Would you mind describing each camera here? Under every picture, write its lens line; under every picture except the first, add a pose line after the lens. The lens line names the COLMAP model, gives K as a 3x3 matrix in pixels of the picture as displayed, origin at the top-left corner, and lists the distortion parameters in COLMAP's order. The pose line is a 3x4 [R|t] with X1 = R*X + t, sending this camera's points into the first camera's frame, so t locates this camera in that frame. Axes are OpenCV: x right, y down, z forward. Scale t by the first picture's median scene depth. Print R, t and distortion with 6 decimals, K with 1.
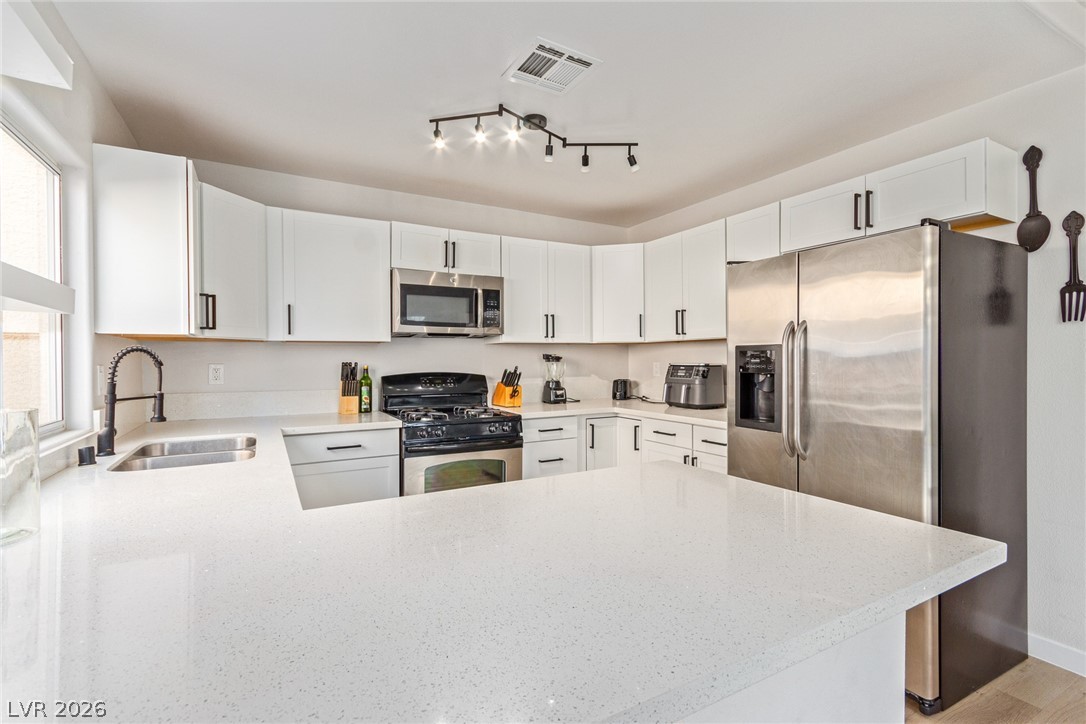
lens RADIAL K [[506.5, 0, 543.3], [0, 506.5, 358.3], [0, 0, 1]] dist [0.000986, 0.000542]
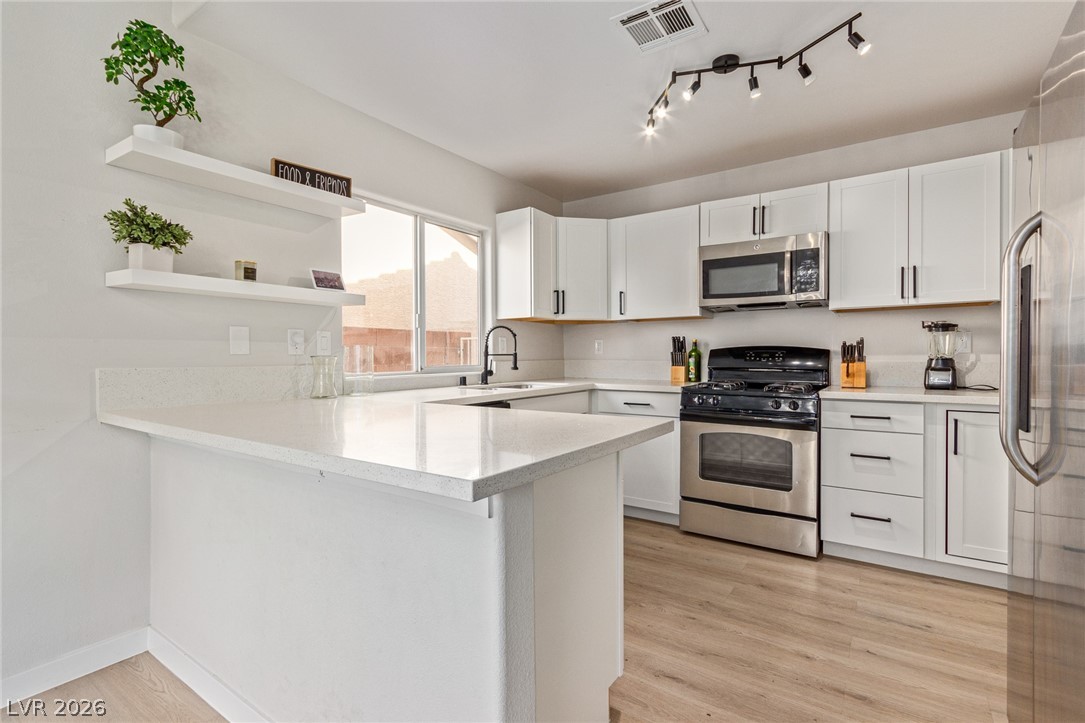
lens RADIAL K [[506.1, 0, 542.8], [0, 506.1, 357.8], [0, 0, 1]] dist [0.000986, 0.000542]
pose [[0.440862, 0.007650, -0.897542, 0.515679], [0.001086, 0.999958, 0.009056, 0.045954], [0.897574, -0.004968, 0.440835, 0.225717]]
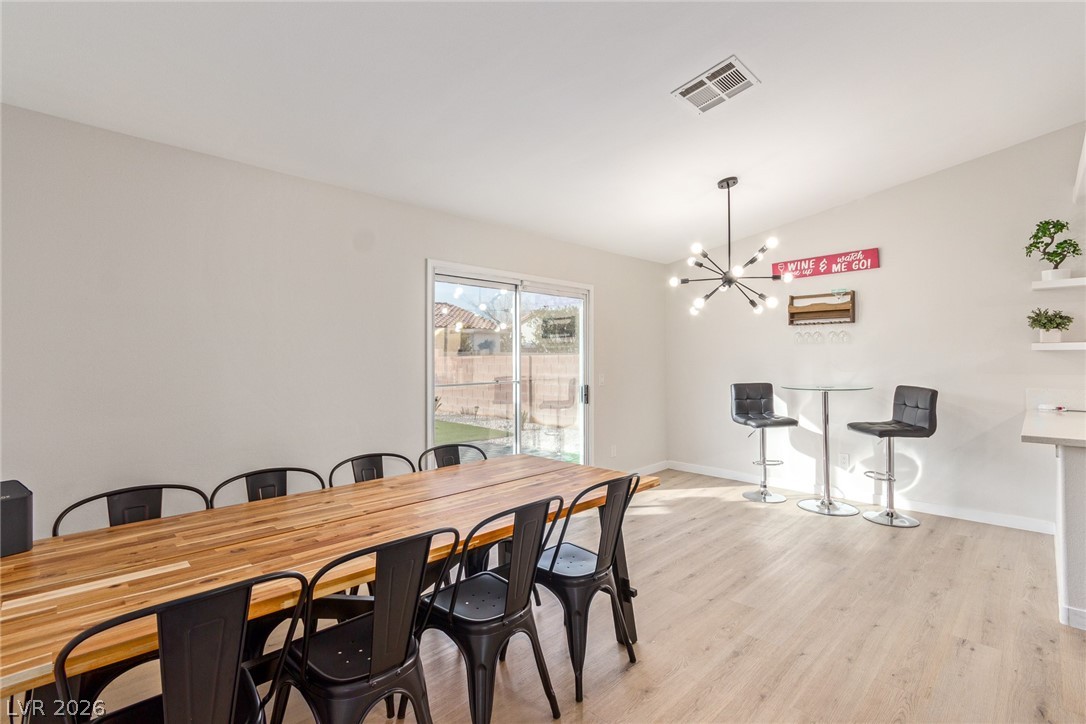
lens RADIAL K [[506.5, 0, 543.3], [0, 506.5, 358.3], [0, 0, 1]] dist [0.000986, 0.000542]
pose [[-0.962131, 0.003881, -0.272558, 1.210085], [0.005079, 0.999980, -0.003689, -0.013656], [0.272539, -0.004934, -0.962132, 0.867208]]
